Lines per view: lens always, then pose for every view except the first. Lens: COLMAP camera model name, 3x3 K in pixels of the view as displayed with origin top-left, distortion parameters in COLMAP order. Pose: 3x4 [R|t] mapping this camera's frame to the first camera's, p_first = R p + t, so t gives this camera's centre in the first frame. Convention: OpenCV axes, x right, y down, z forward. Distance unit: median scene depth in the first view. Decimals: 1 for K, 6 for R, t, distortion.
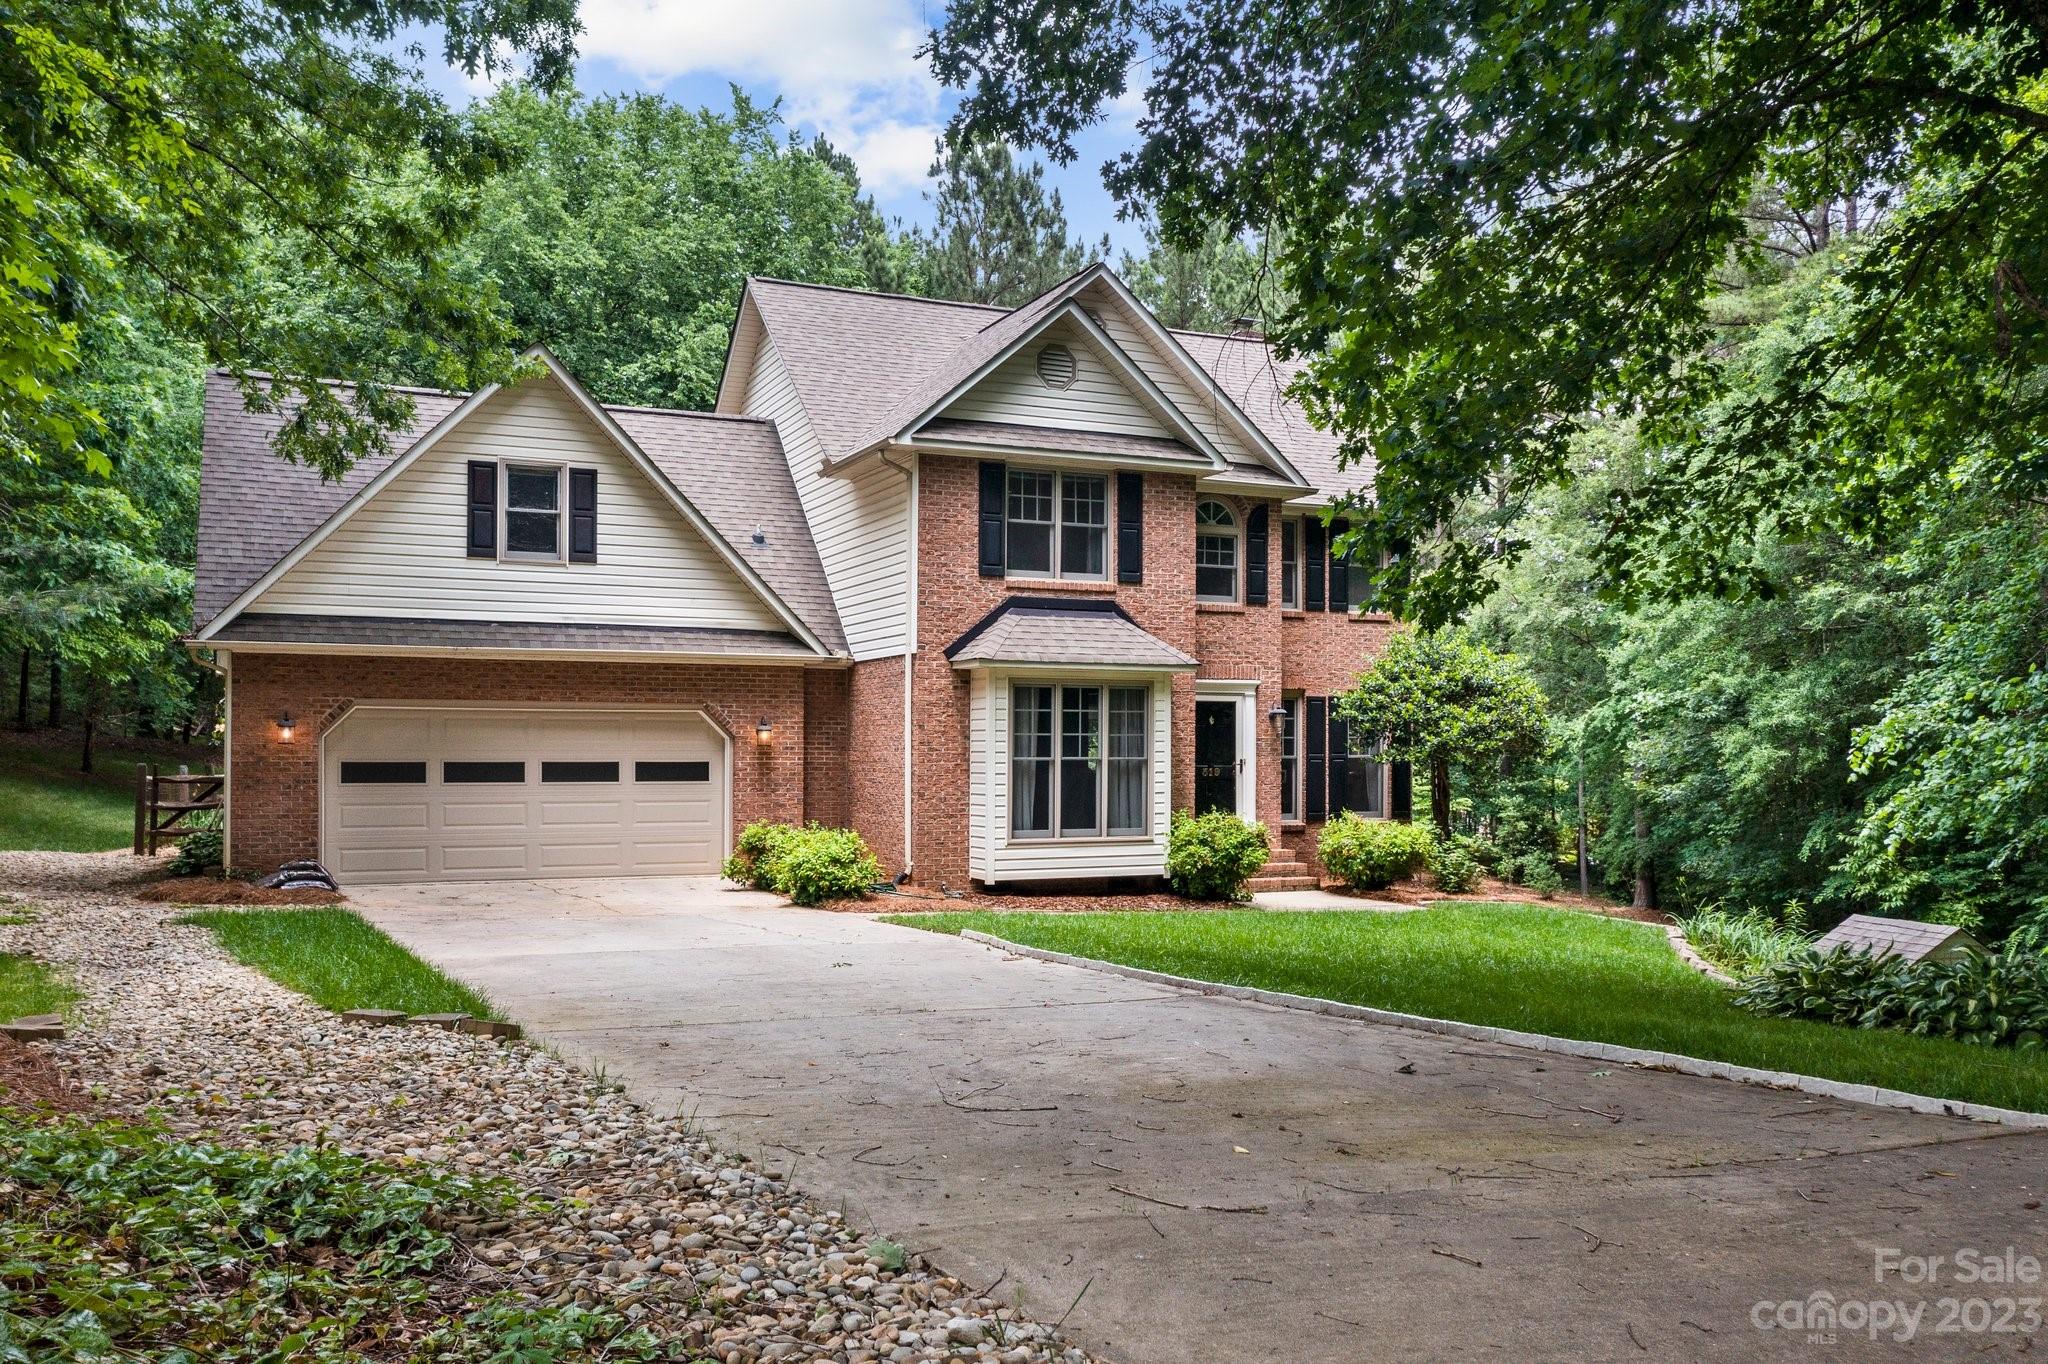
lens RADIAL K [[1667.8, 0, 1020.9], [0, 1667.8, 743.8], [0, 0, 1]] dist [-0.008182, 0.003278]
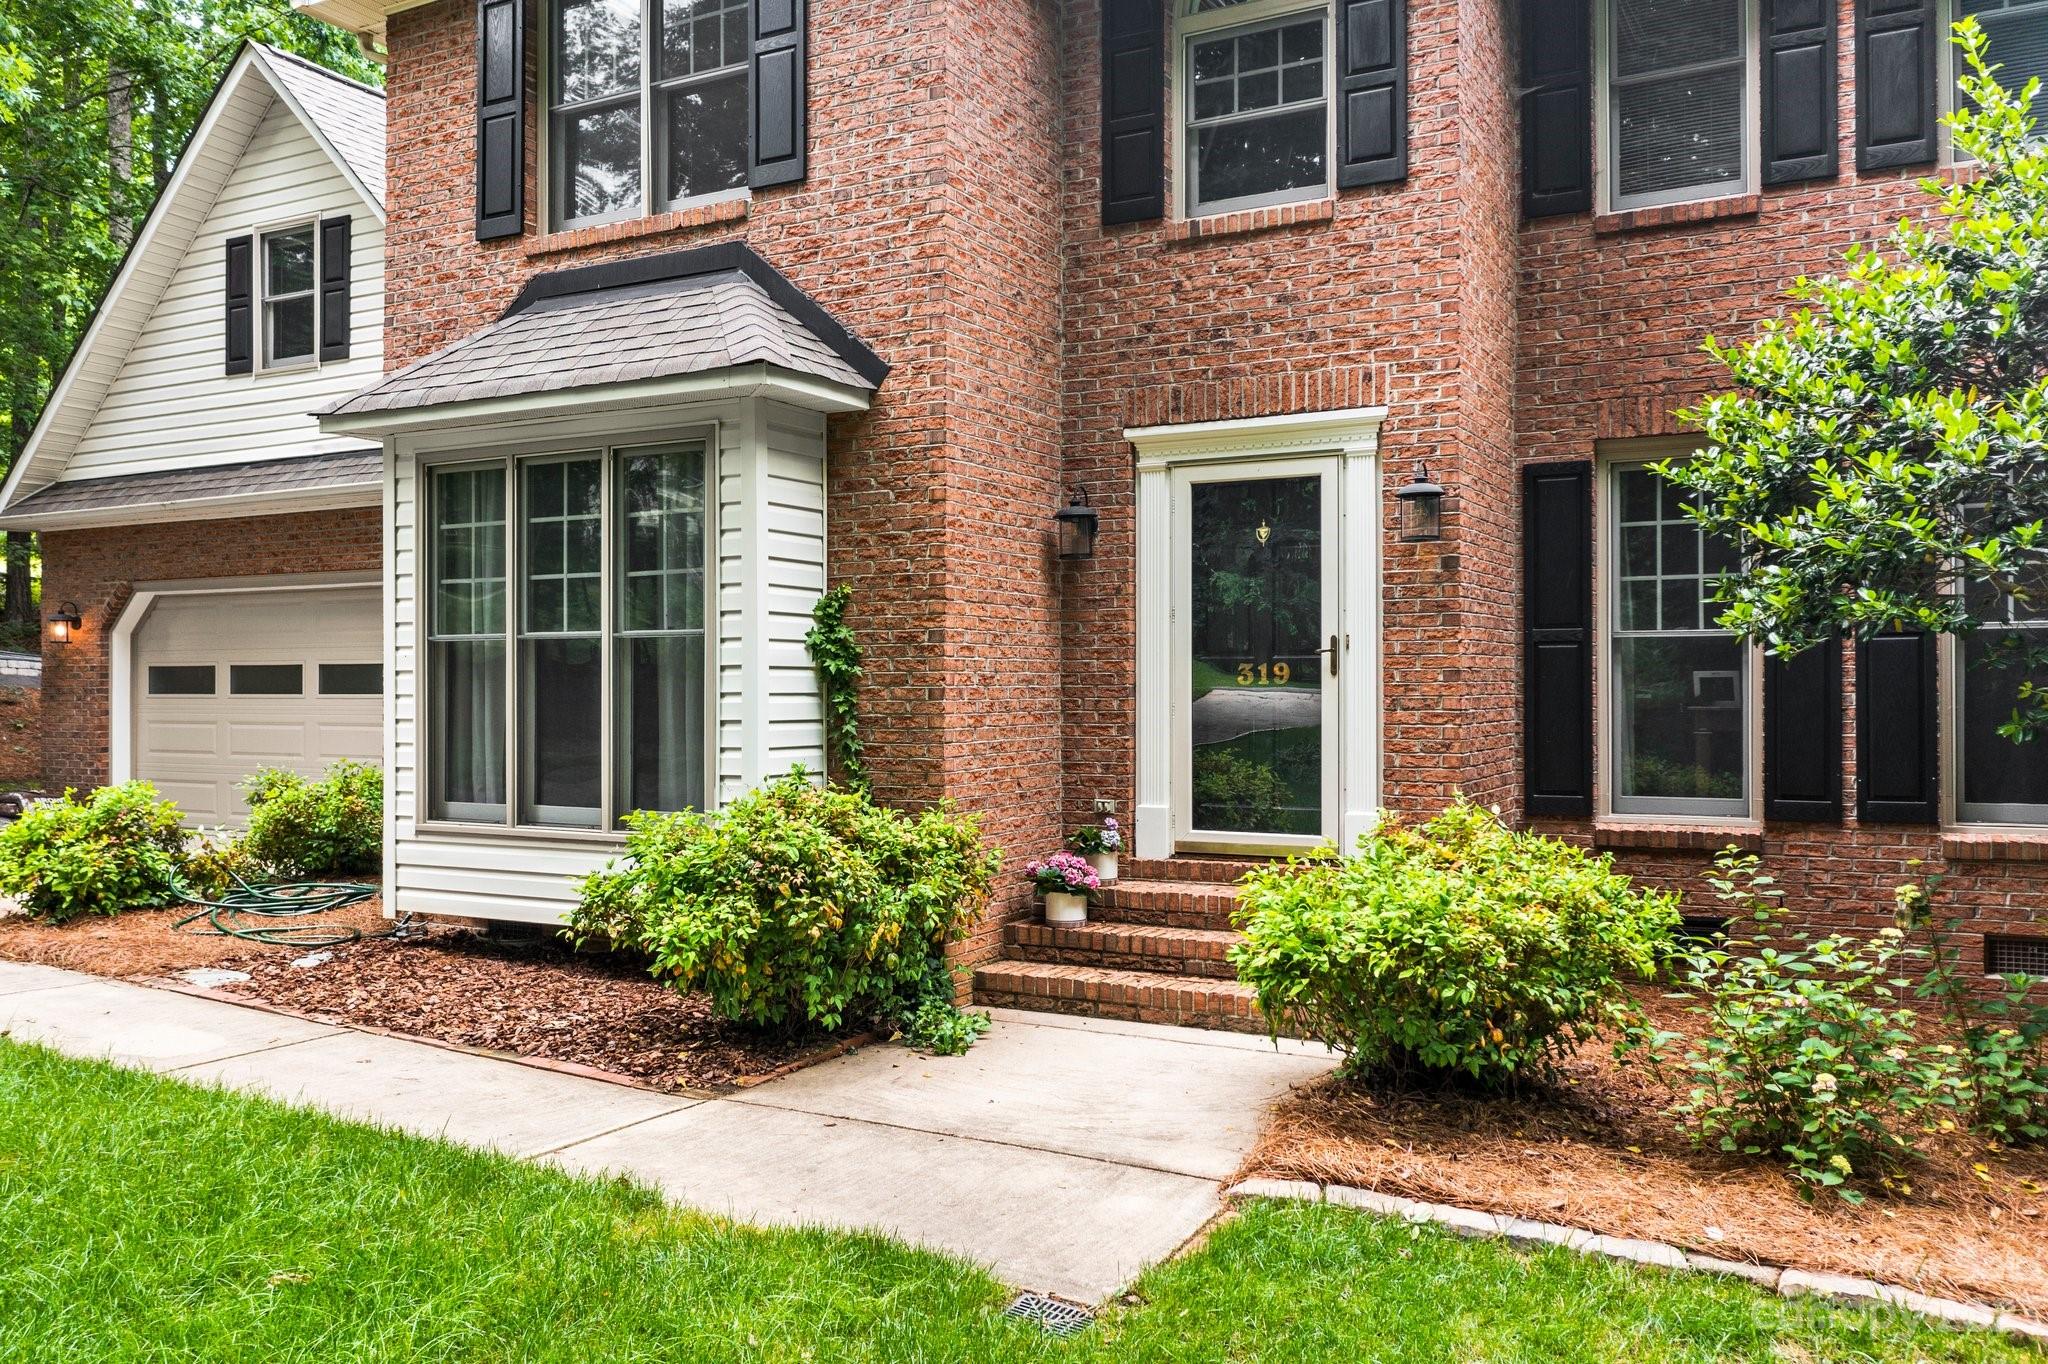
lens RADIAL K [[1624.4, 0, 1024.0], [0, 1624.4, 682.0], [0, 0, 1]] dist [-0.008734, 0.006497]
pose [[0.600162, -0.005659, -0.799859, 0.413092], [0.007359, 0.999972, -0.001552, 0.021355], [0.799845, -0.004955, 0.600186, 0.832970]]
